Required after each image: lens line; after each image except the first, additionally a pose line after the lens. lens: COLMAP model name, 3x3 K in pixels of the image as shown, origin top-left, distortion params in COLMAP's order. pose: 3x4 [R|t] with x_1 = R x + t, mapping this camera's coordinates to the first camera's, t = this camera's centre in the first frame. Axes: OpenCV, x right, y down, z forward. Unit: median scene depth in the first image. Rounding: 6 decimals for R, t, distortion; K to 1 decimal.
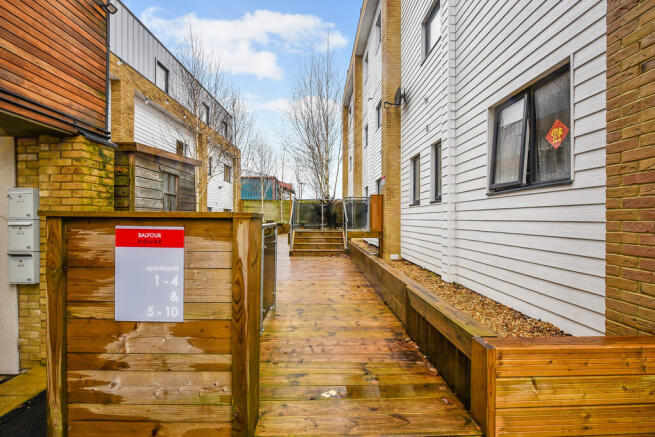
lens RADIAL K [[318.2, 0, 330.0], [0, 318.2, 223.1], [0, 0, 1]] dist [-0.001351, -0.000457]
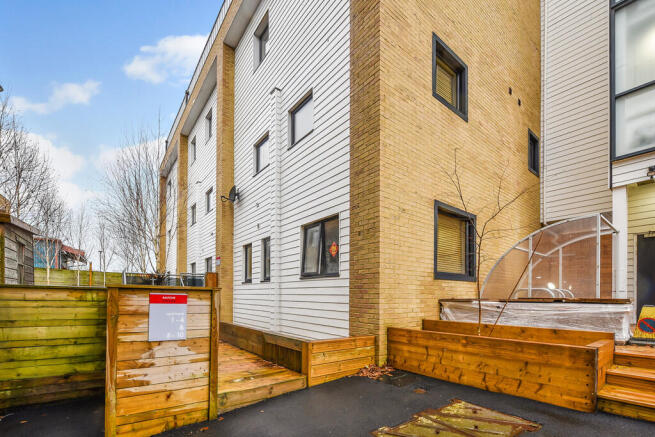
lens RADIAL K [[297.5, 0, 325.1], [0, 297.5, 219.4], [0, 0, 1]] dist [-0.000672, -0.000624]
pose [[0.838107, 0.142924, 0.526449, -0.264076], [-0.001910, 0.965830, -0.259169, 0.014802], [-0.545502, 0.216206, 0.809742, -0.406554]]
